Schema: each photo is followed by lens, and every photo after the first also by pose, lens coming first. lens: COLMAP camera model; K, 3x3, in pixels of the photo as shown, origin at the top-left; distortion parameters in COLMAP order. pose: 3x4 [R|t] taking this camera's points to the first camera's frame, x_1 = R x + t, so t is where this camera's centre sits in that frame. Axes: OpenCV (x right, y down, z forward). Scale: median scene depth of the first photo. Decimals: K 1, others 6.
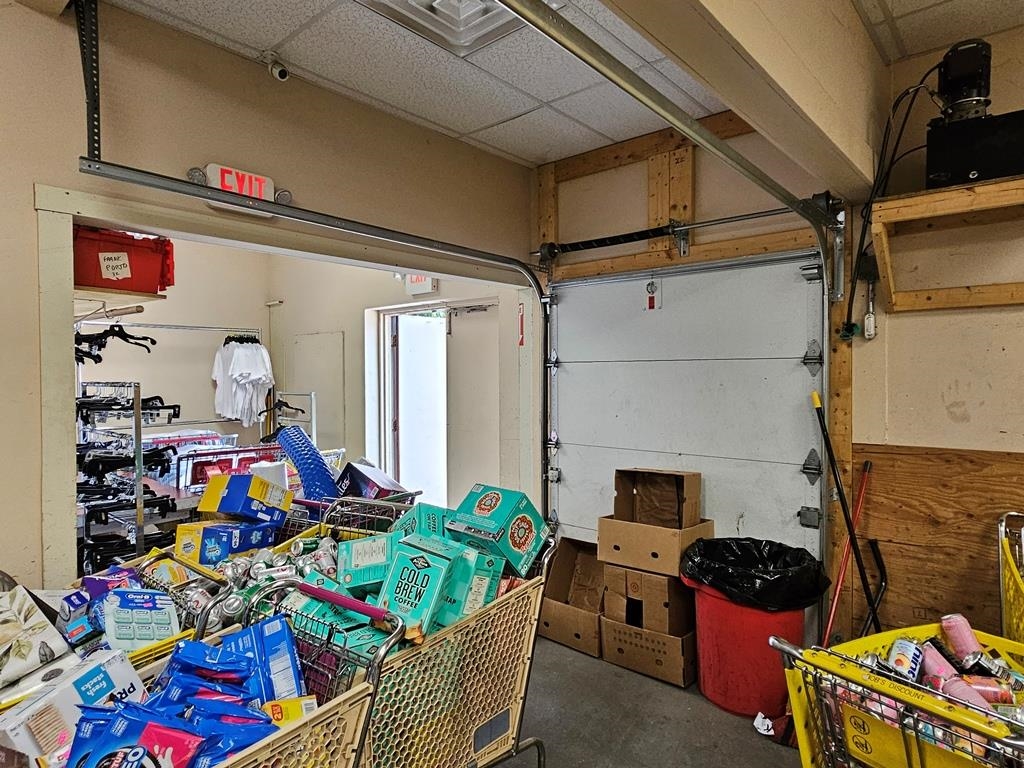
lens RADIAL K [[604.4, 0, 512.0], [0, 604.4, 384.0], [0, 0, 1]] dist [-0.001215, -0.000357]
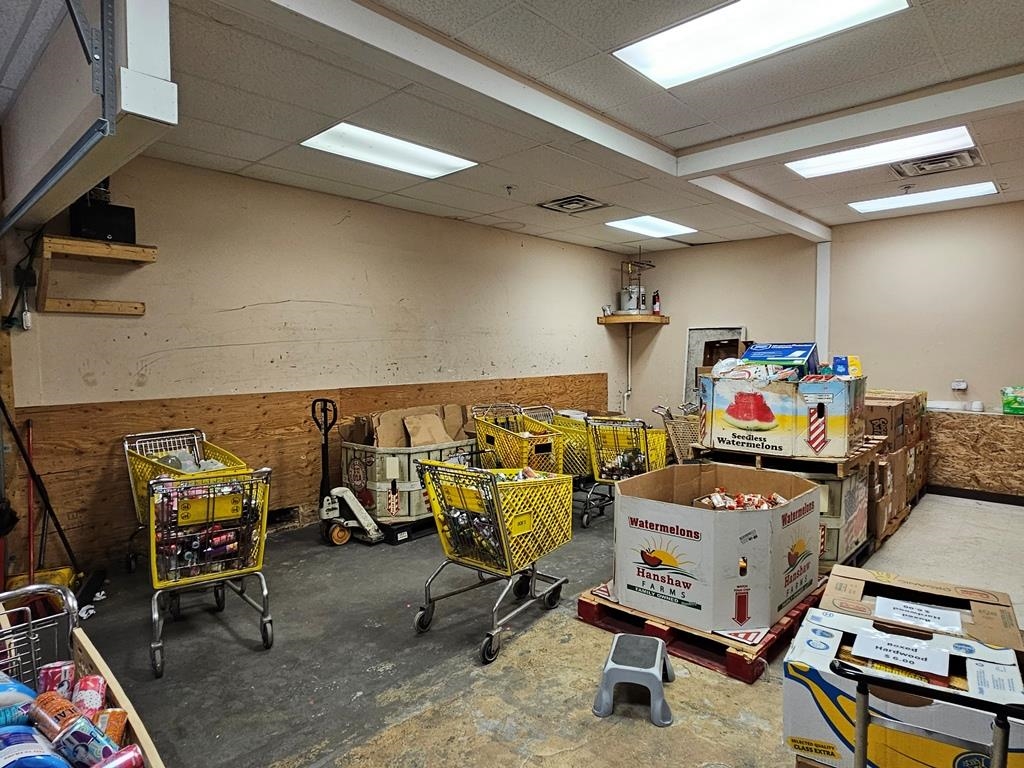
lens RADIAL K [[604.4, 0, 512.0], [0, 604.4, 384.0], [0, 0, 1]] dist [-0.001215, -0.000357]
pose [[0.032796, -0.052428, 0.998086, -0.748999], [0.021268, 0.998434, 0.051747, -0.000009], [-0.999236, 0.019530, 0.033860, -0.140627]]
